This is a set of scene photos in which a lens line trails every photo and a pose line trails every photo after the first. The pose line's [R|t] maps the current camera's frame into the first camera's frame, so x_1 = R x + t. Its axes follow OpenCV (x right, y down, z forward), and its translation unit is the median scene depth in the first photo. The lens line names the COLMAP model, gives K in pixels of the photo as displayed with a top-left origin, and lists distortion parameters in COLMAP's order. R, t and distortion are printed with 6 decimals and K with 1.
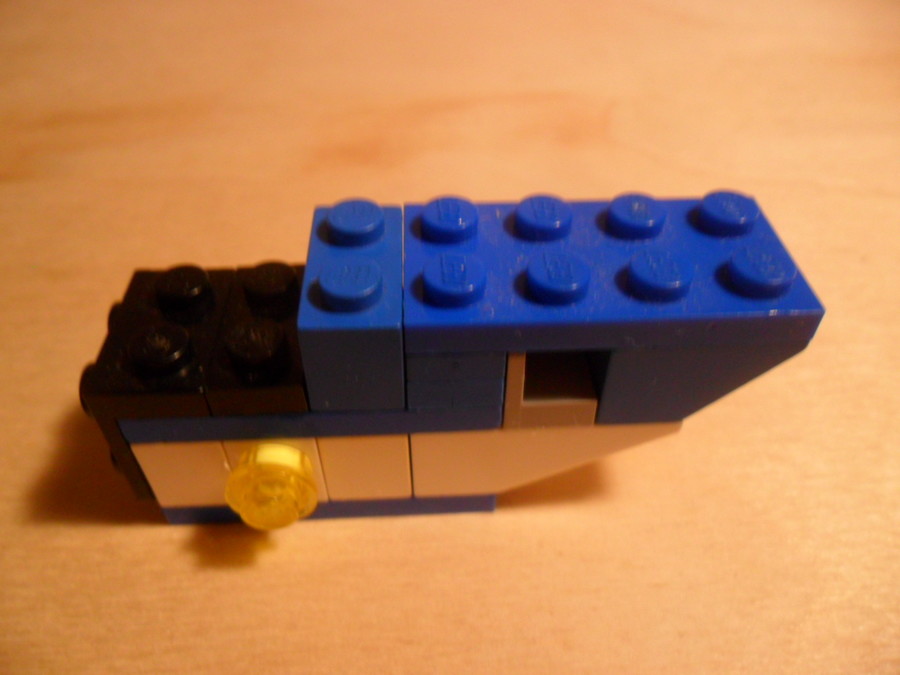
lens RADIAL K [[710.6, 0, 449.8], [0, 710.6, 339.9], [0, 0, 1]] dist [-0.029619, 0.005122]
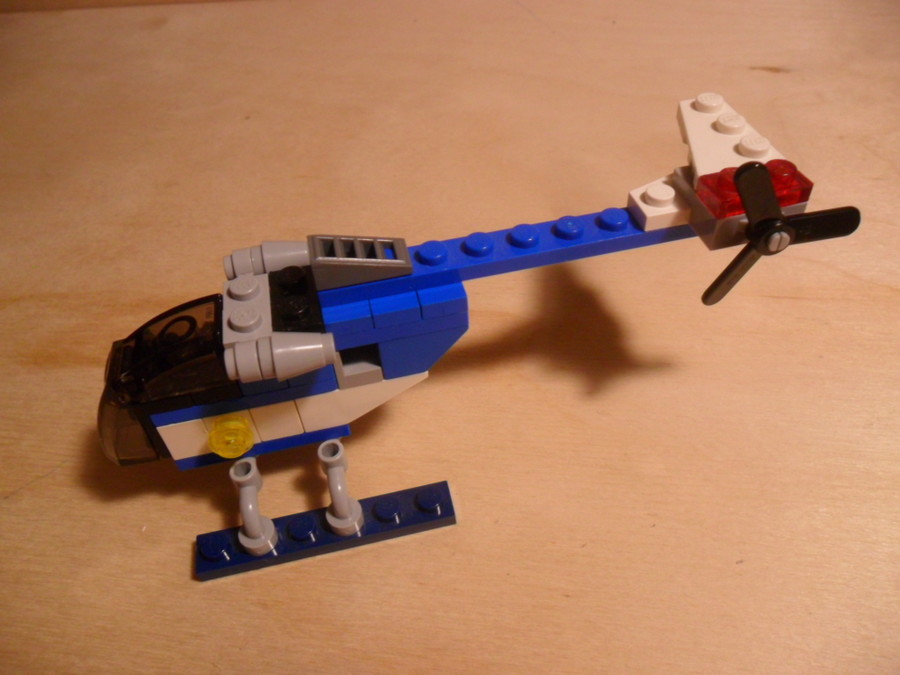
lens RADIAL K [[710.6, 0, 447.9], [0, 710.6, 340.8], [0, 0, 1]] dist [-0.029619, 0.005122]
pose [[0.982750, -0.165280, 0.082971, 0.237307], [0.165128, 0.986233, 0.008737, 0.022990], [-0.083272, 0.005115, 0.996514, -1.071115]]
